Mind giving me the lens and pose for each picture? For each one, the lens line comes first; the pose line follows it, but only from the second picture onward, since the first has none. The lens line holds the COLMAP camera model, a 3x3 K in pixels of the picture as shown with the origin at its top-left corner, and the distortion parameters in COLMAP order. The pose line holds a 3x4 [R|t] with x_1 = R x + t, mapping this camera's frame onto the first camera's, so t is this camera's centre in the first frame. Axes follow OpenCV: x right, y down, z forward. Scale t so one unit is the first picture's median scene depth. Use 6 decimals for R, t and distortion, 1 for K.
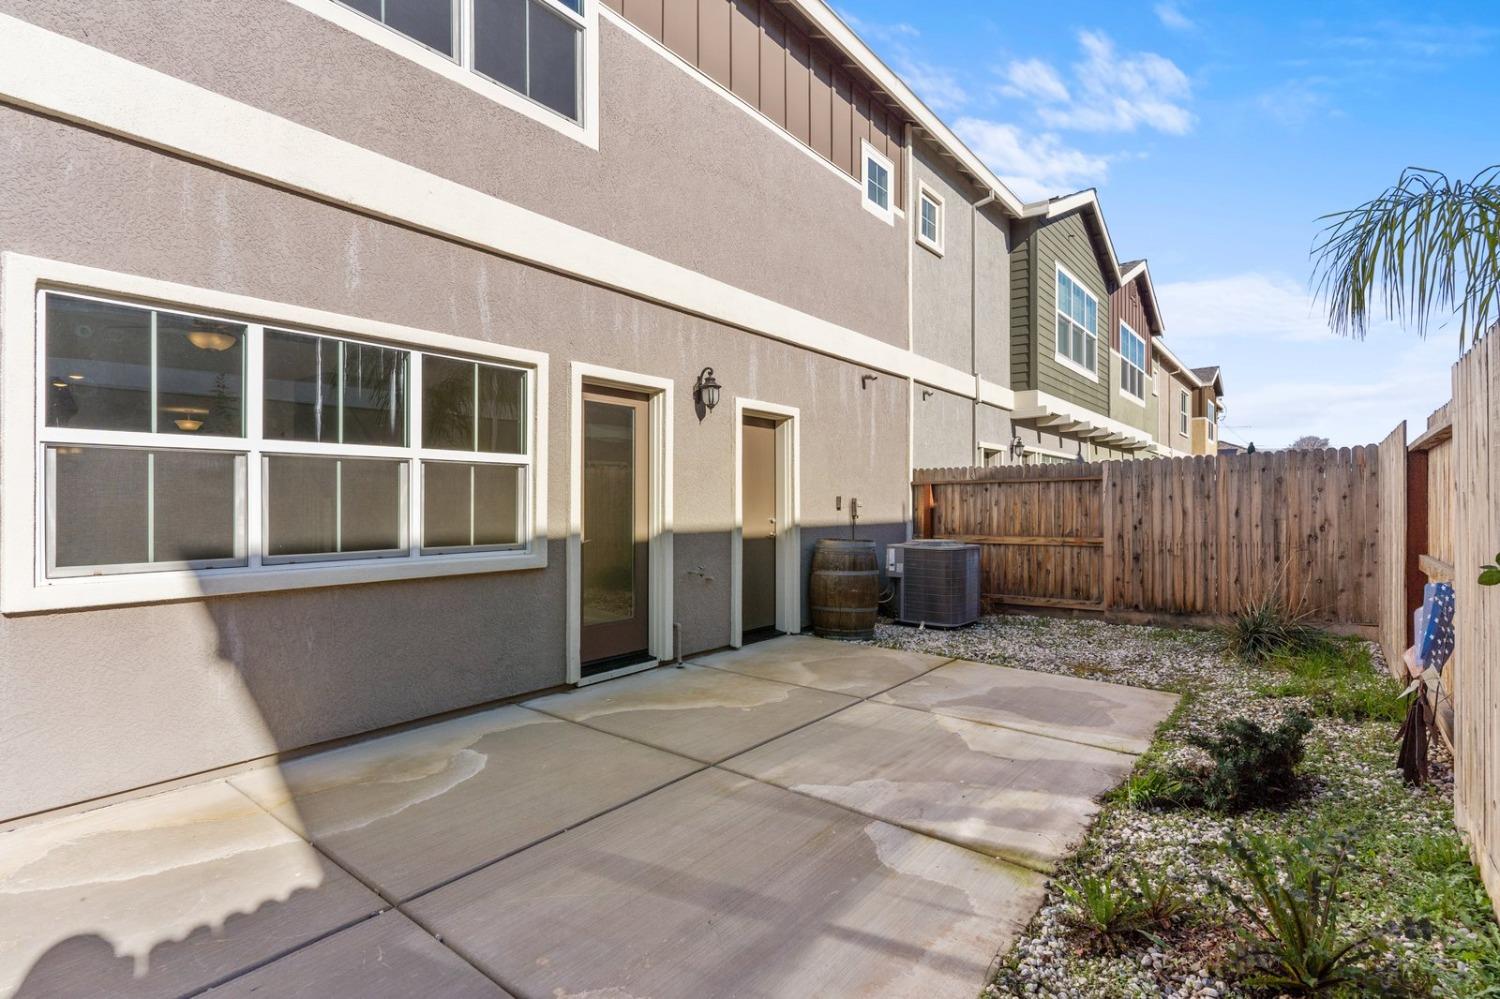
lens RADIAL K [[719.5, 0, 750.0], [0, 719.5, 499.5], [0, 0, 1]] dist [0.000626, -0.000023]
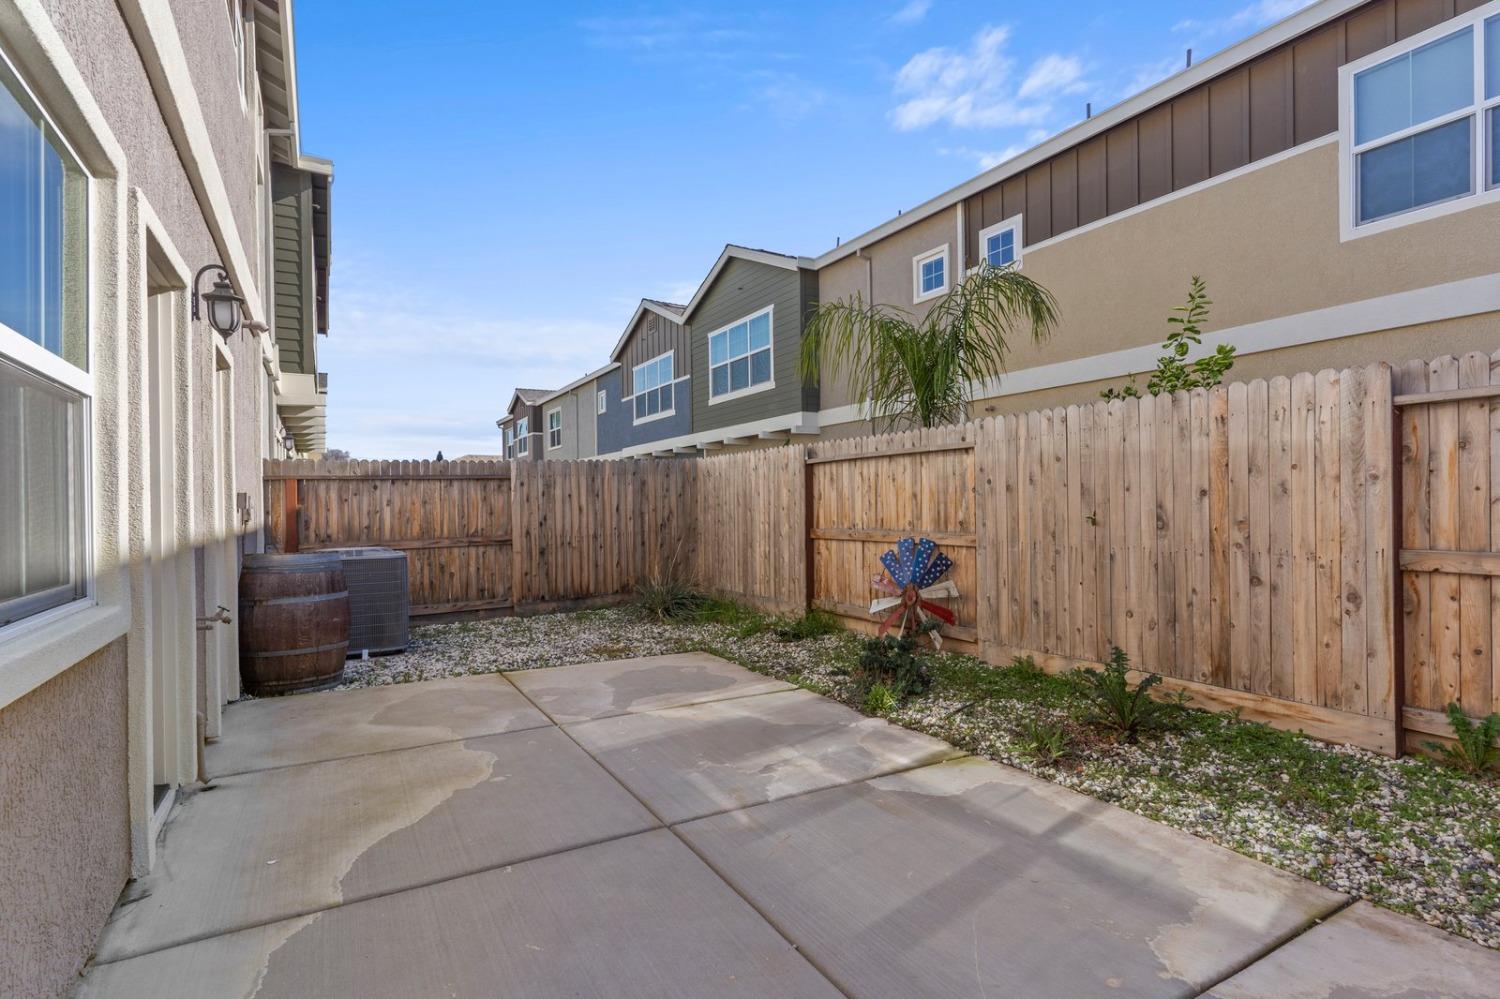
lens RADIAL K [[736.2, 0, 748.7], [0, 736.2, 506.3], [0, 0, 1]] dist [0.001981, -0.000187]
pose [[0.369564, -0.006965, 0.929179, -0.391099], [0.009950, 0.999944, 0.003538, 0.012421], [-0.929152, 0.007938, 0.369613, 0.323594]]
